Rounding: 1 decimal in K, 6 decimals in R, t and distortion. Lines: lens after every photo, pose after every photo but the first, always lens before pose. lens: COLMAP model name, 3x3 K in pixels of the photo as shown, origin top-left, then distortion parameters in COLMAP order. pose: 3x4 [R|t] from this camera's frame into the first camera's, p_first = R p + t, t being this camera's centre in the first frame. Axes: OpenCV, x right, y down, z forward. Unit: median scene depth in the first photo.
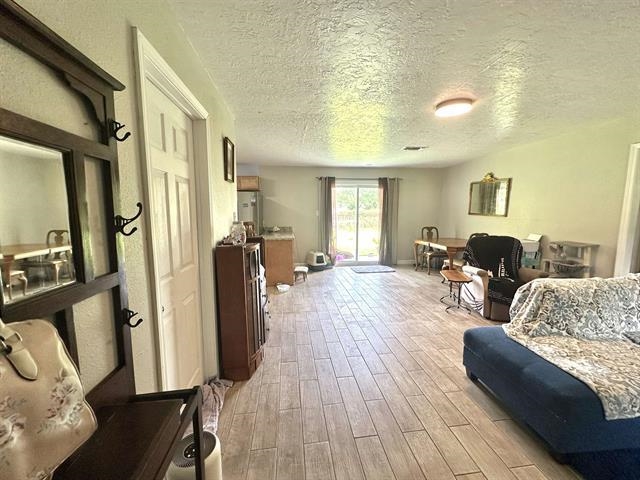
lens RADIAL K [[257.3, 0, 320.0], [0, 257.3, 240.0], [0, 0, 1]] dist [-0.001048, 0.000098]
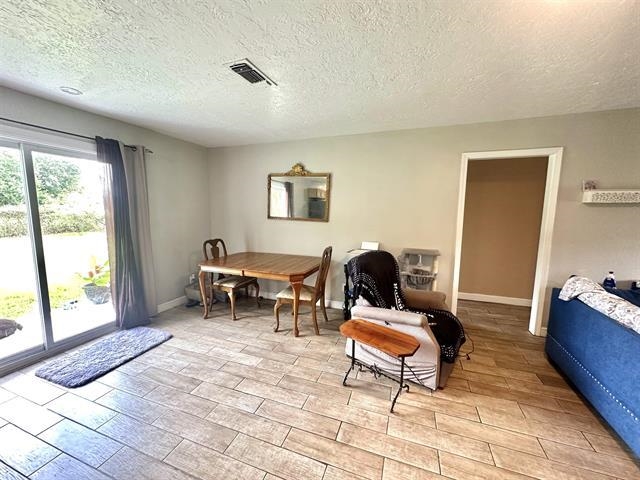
lens RADIAL K [[257.3, 0, 320.0], [0, 257.3, 240.0], [0, 0, 1]] dist [-0.001048, 0.000098]
pose [[0.449728, -0.094898, 0.888110, -0.002394], [0.088143, 0.994201, 0.061600, -0.064859], [-0.888806, 0.050578, 0.455484, 0.498443]]
